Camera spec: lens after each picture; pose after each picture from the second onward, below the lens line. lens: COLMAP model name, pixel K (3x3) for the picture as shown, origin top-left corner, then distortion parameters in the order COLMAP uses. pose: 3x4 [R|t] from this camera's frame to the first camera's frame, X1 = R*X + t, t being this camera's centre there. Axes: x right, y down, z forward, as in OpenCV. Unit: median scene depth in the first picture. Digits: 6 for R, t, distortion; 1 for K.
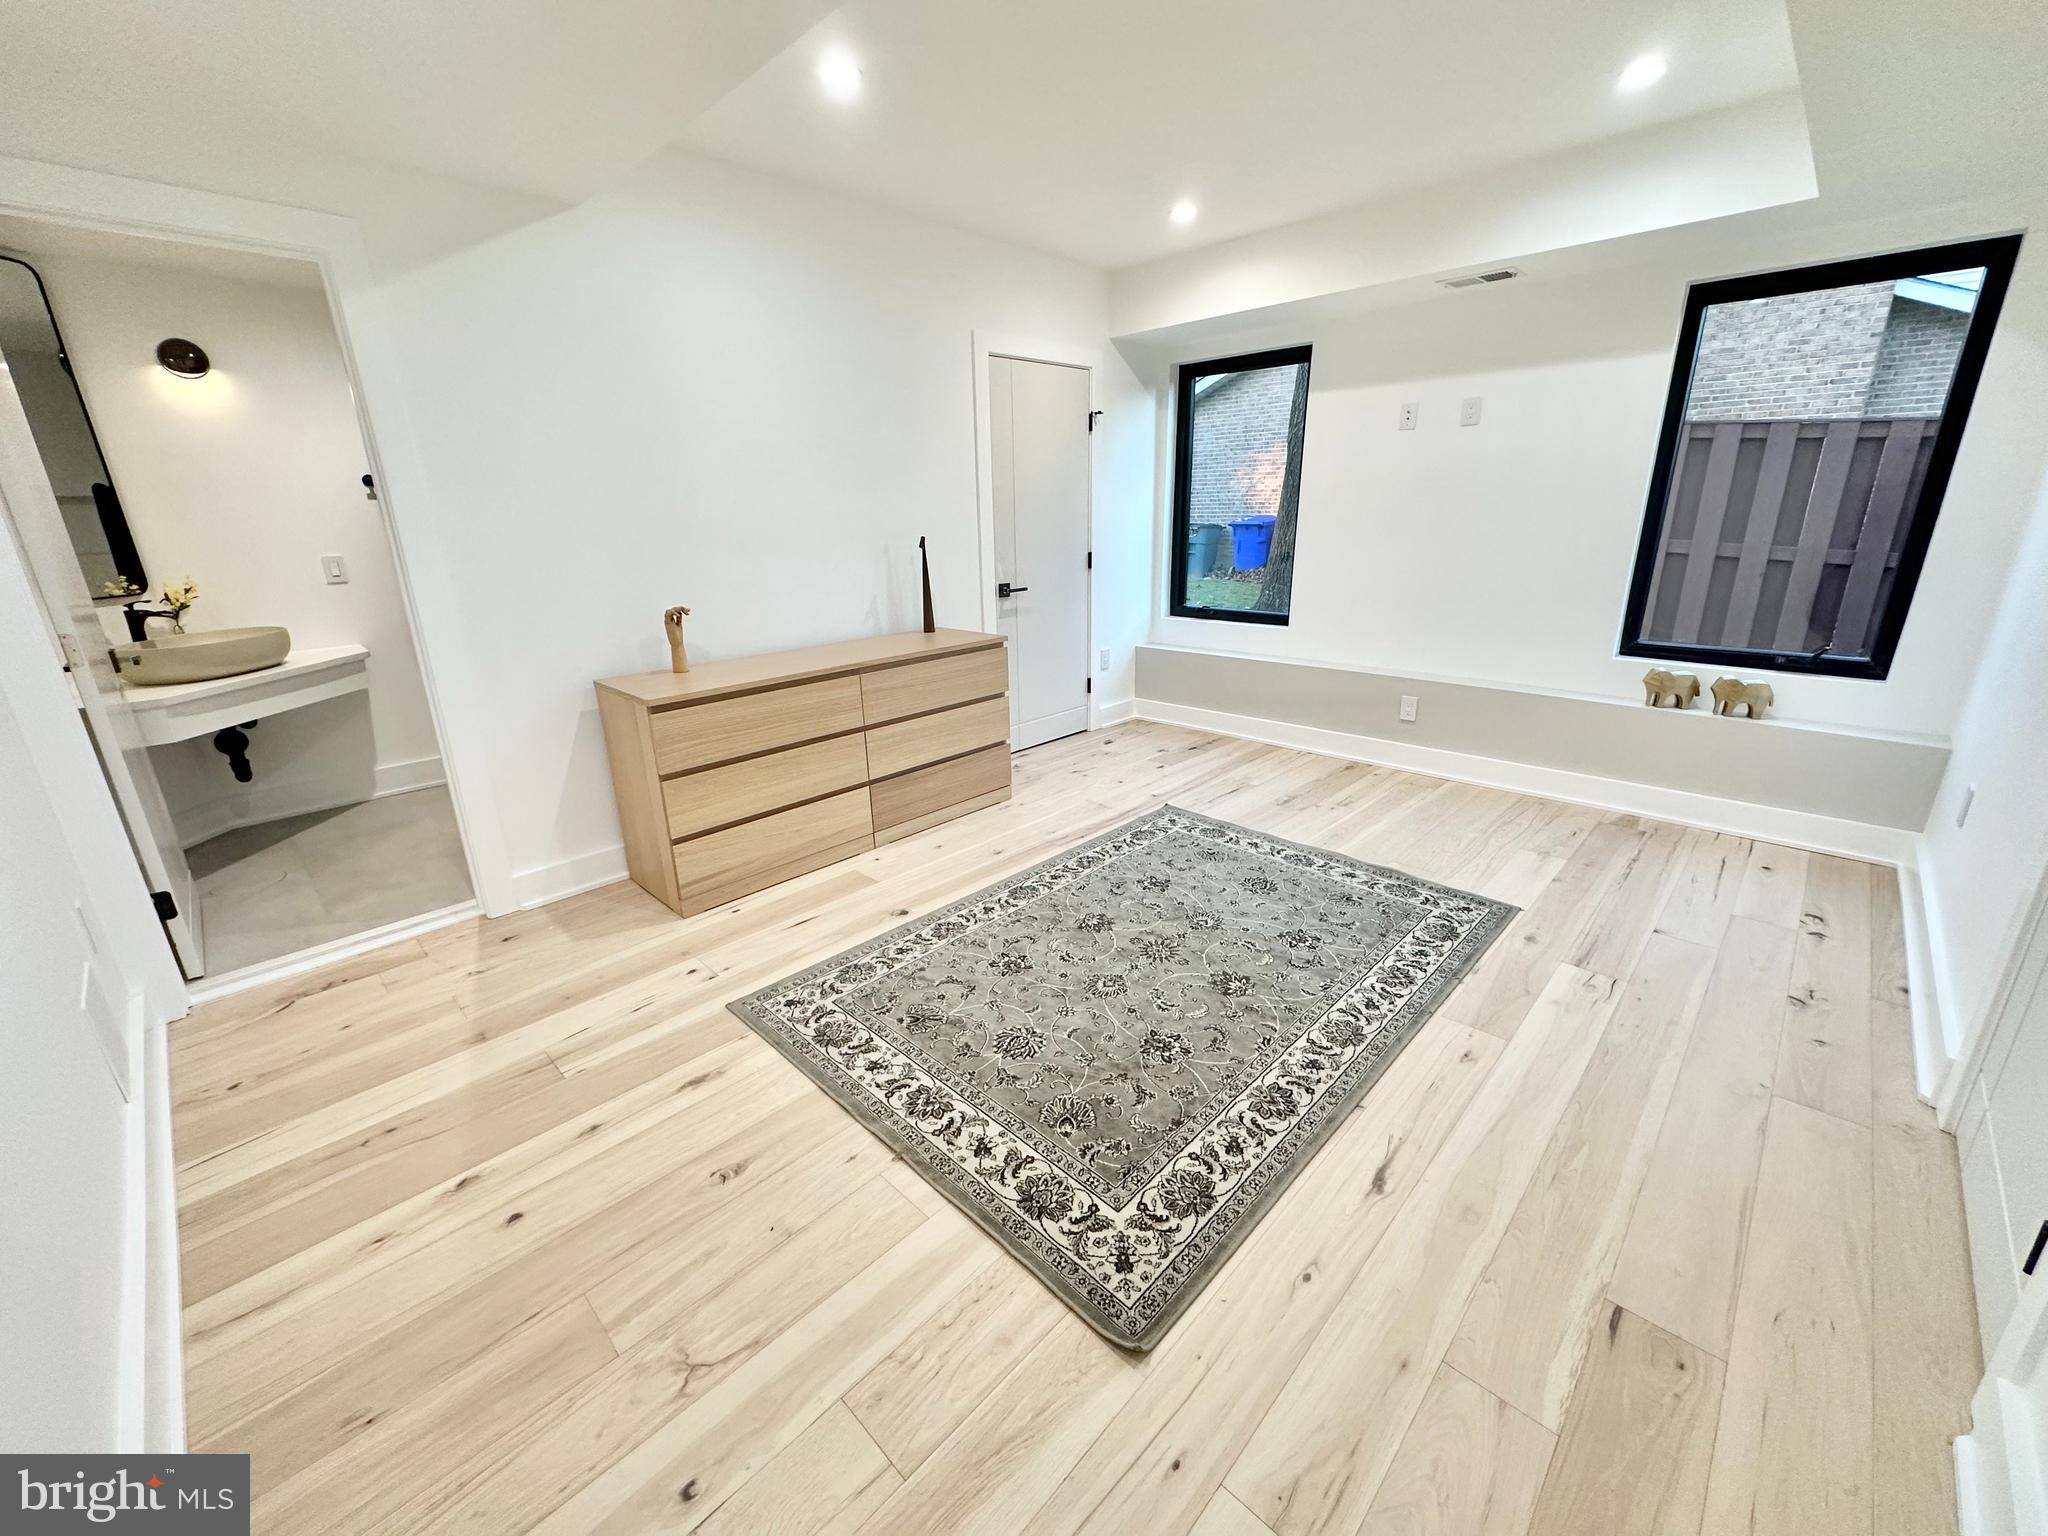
lens RADIAL K [[813.8, 0, 1023.8], [0, 813.8, 766.0], [0, 0, 1]] dist [-0.000471, 0.000270]
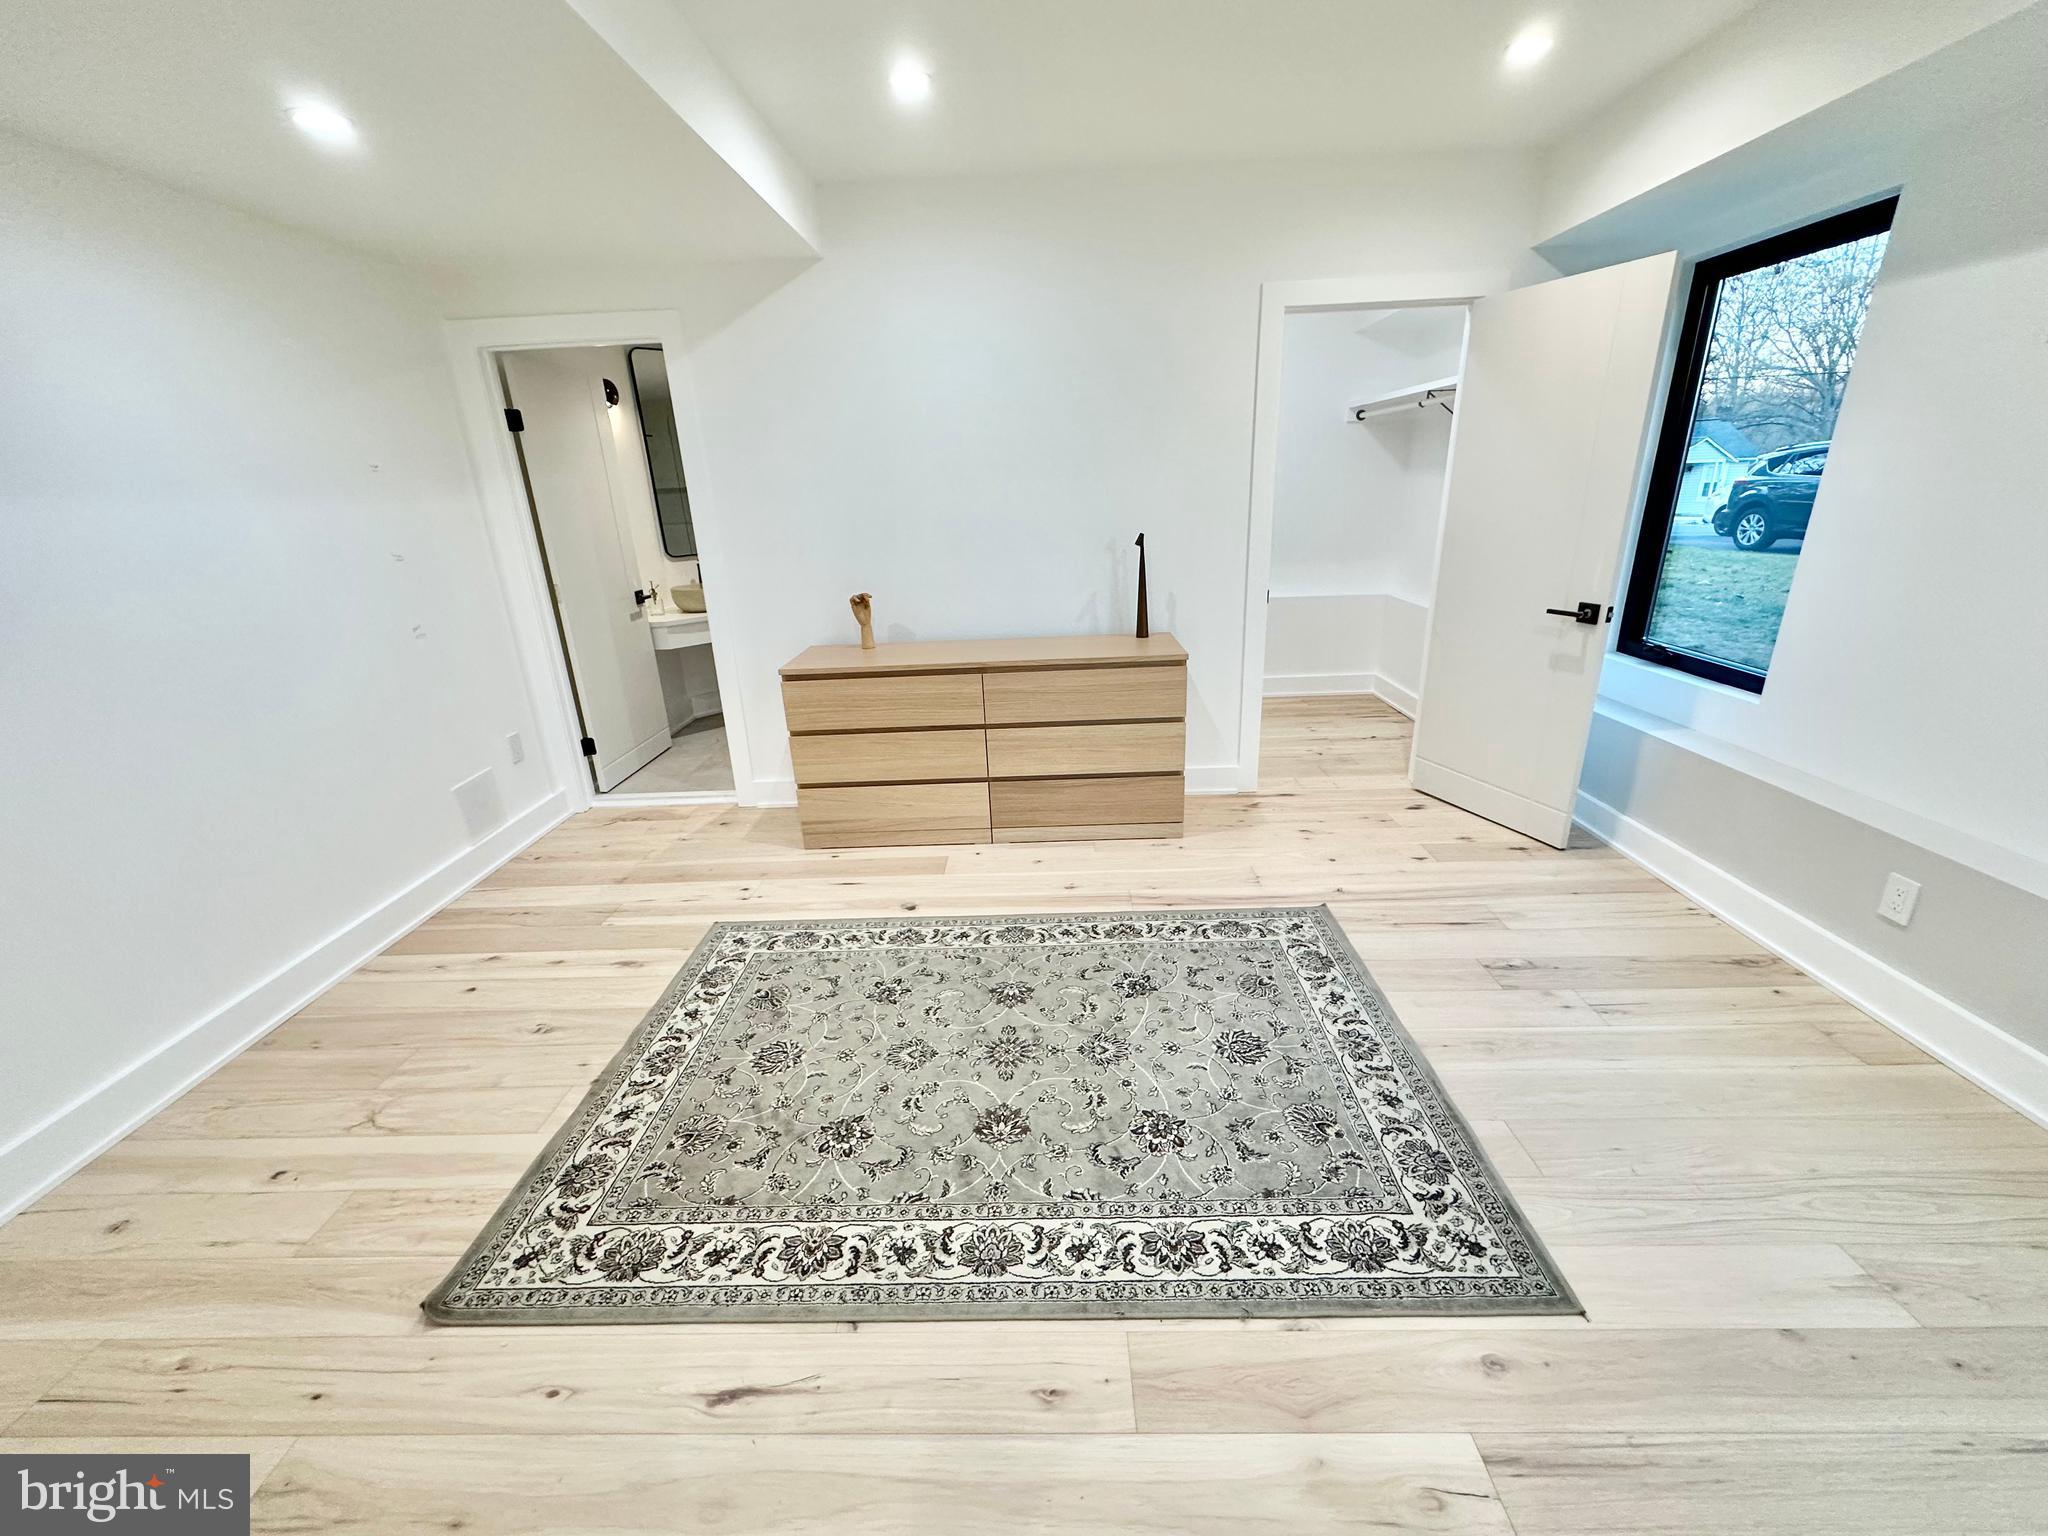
lens RADIAL K [[813.8, 0, 1012.7], [0, 813.8, 759.7], [0, 0, 1]] dist [-0.000471, 0.000270]
pose [[0.686645, 0.228414, -0.690178, 0.625024], [-0.196959, 0.972303, 0.125833, -0.162344], [0.699804, 0.049534, 0.712615, 0.346236]]
